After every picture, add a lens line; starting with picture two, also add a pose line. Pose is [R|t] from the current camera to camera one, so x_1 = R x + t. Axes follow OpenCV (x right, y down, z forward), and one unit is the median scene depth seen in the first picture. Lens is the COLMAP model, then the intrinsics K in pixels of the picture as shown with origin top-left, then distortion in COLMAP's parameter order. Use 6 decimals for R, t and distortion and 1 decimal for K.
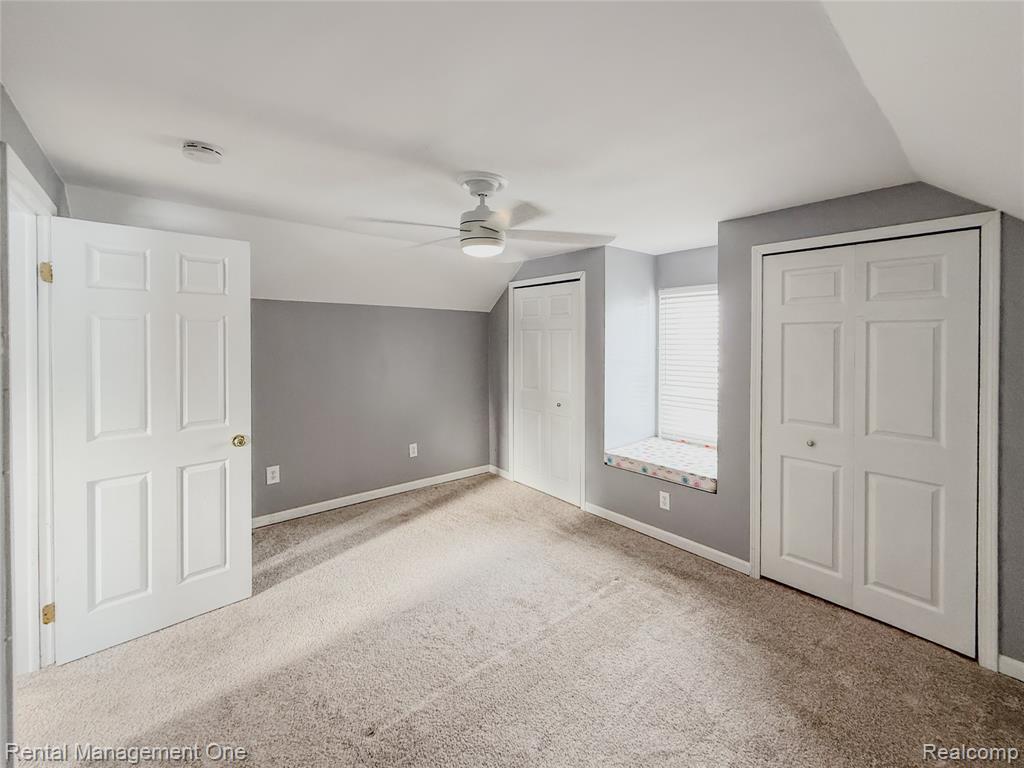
lens RADIAL K [[430.7, 0, 506.7], [0, 430.7, 332.7], [0, 0, 1]] dist [-0.001565, 0.000132]
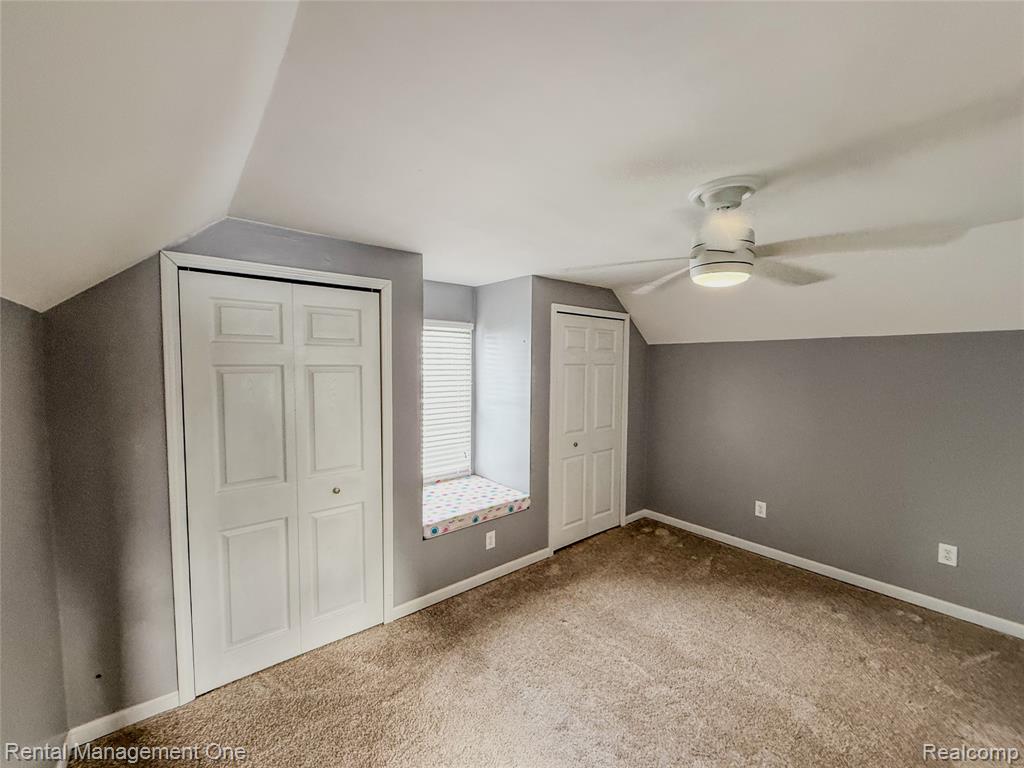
lens RADIAL K [[416.4, 0, 512.0], [0, 416.4, 384.0], [0, 0, 1]] dist [-0.000427, 0.000056]
pose [[0.004222, -0.049880, 0.998746, -0.585832], [-0.015743, 0.998628, 0.049940, -0.019344], [-0.999867, -0.015934, 0.003431, 0.970590]]
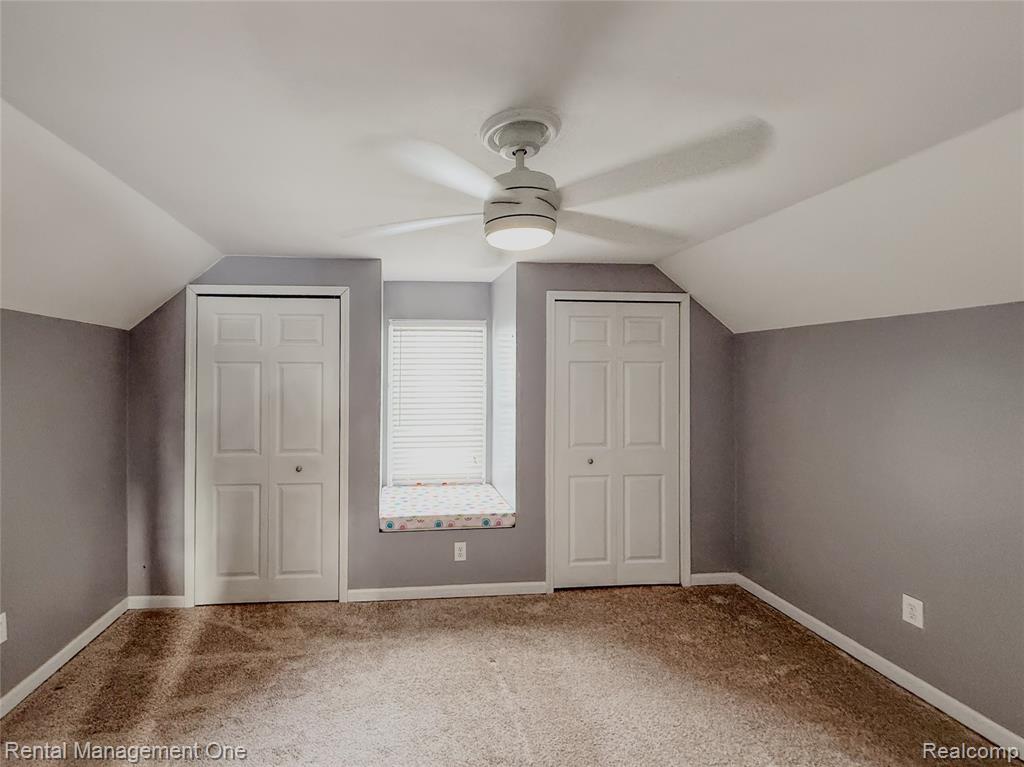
lens RADIAL K [[452.7, 0, 432.3], [0, 452.7, 362.4], [0, 0, 1]] dist [0.000970, -0.000088]
pose [[0.572069, 0.015873, 0.820052, -0.473332], [-0.009701, 0.999874, -0.012587, -0.000655], [-0.820148, -0.000755, 0.572150, 0.506549]]
